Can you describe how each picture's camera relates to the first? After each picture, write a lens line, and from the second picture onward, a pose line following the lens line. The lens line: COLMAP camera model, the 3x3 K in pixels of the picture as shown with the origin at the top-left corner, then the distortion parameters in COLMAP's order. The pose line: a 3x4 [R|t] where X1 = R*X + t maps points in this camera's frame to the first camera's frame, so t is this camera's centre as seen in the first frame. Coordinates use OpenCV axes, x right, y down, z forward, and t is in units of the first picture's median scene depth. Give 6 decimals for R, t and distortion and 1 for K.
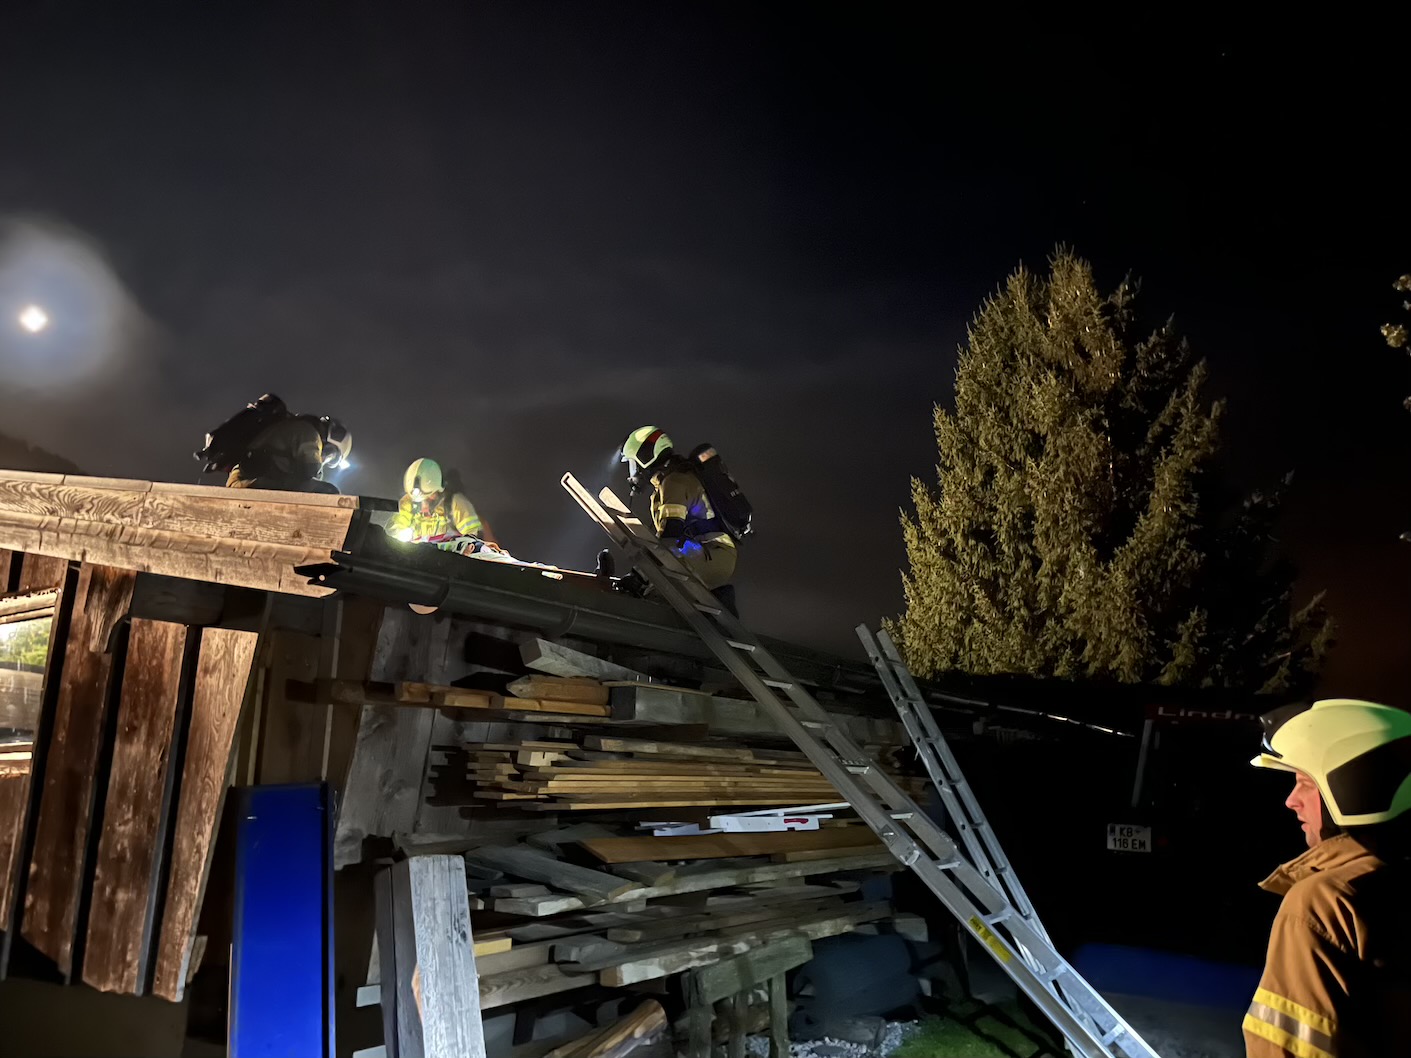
lens RADIAL K [[1063.2, 0, 685.6], [0, 1063.2, 525.3], [0, 0, 1]] dist [0.044577, 0.001022]
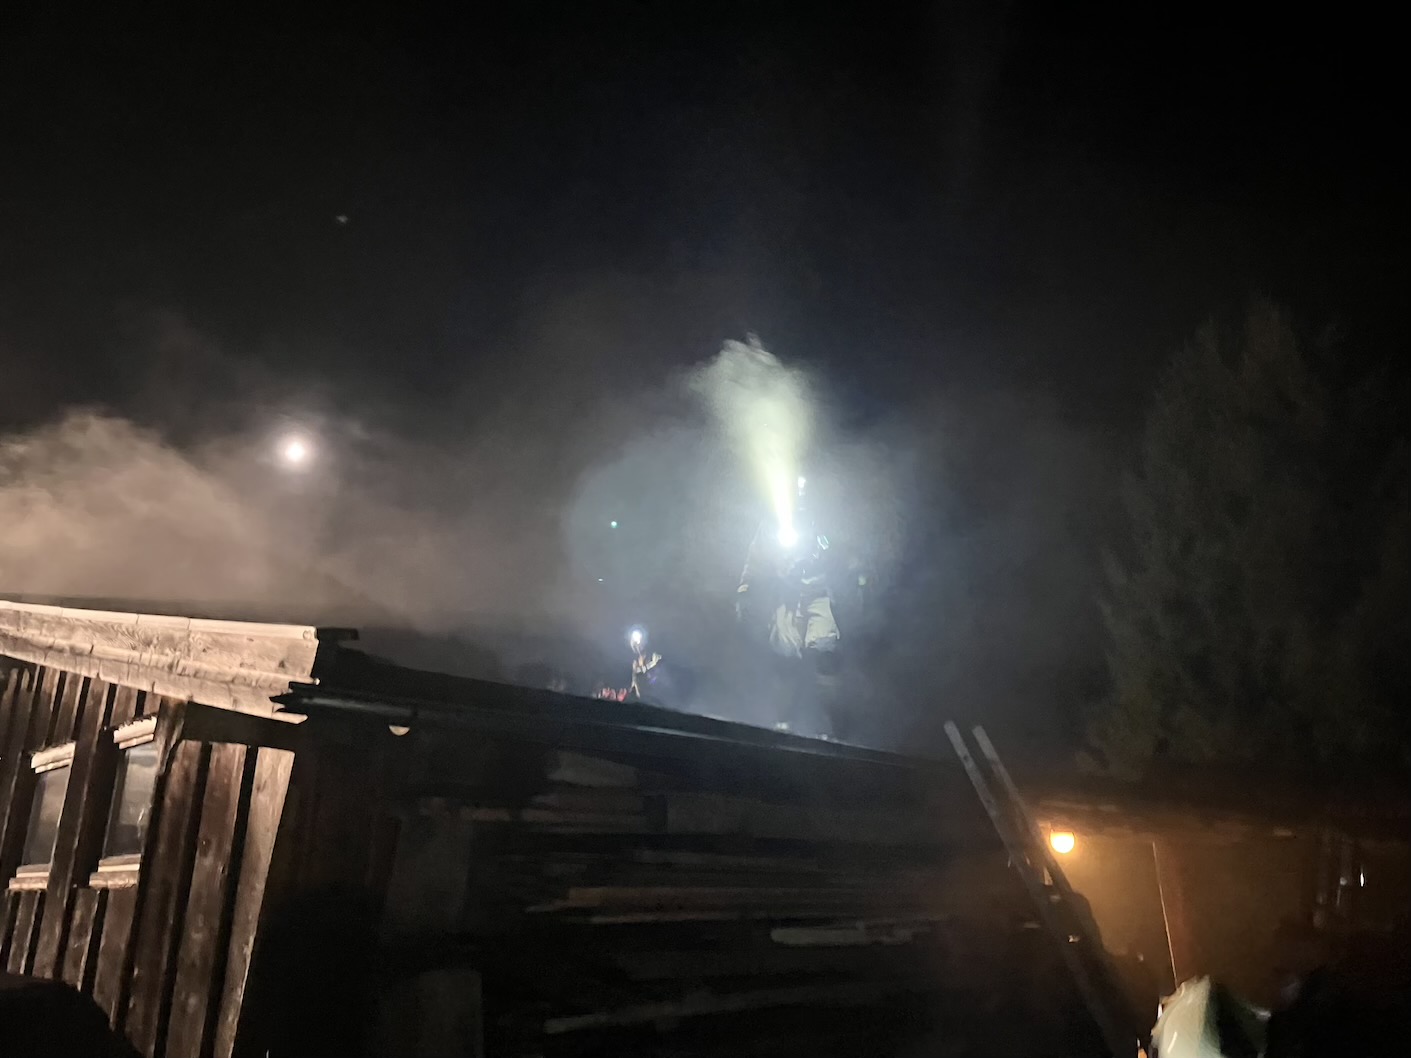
lens RADIAL K [[1080.4, 0, 705.5], [0, 1080.4, 529.0], [0, 0, 1]] dist [0.036732, -0.000412]
pose [[0.977257, -0.063425, -0.202351, 0.170702], [0.048143, 0.995666, -0.079575, -0.011851], [0.206521, 0.068023, 0.976075, 0.000995]]
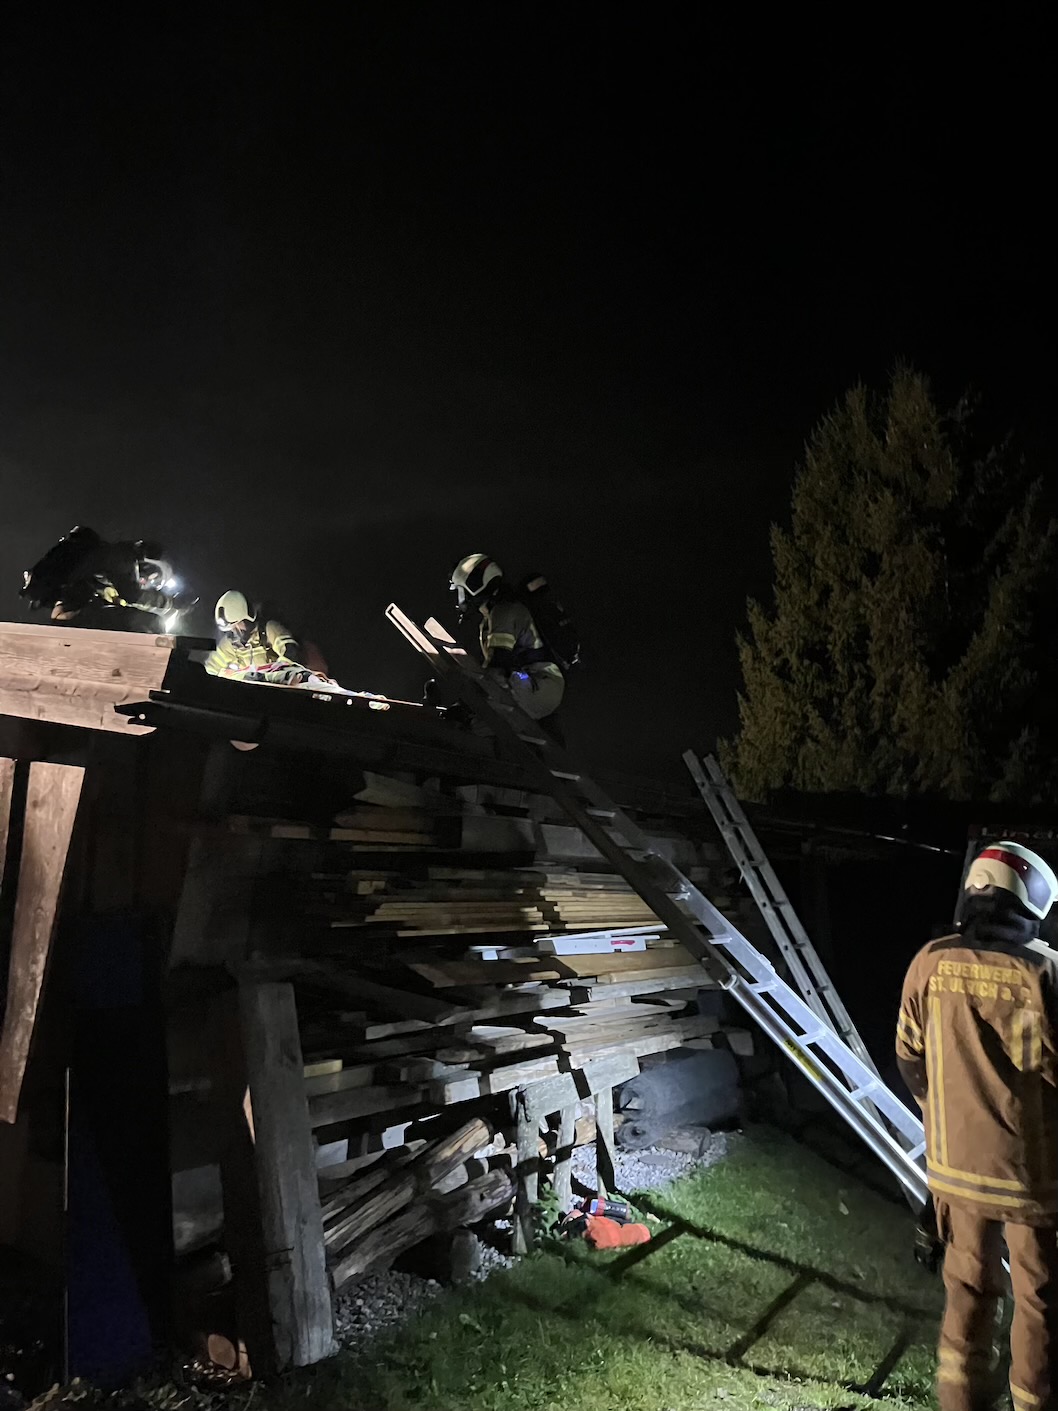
lens RADIAL K [[1063.2, 0, 529.0], [0, 1063.2, 705.5], [0, 0, 1]] dist [0.044577, 0.001022]
pose [[0.999978, -0.006333, 0.002179, 0.012940], [0.006193, 0.998227, 0.059192, -0.010678], [-0.002550, -0.059177, 0.998244, -0.004760]]
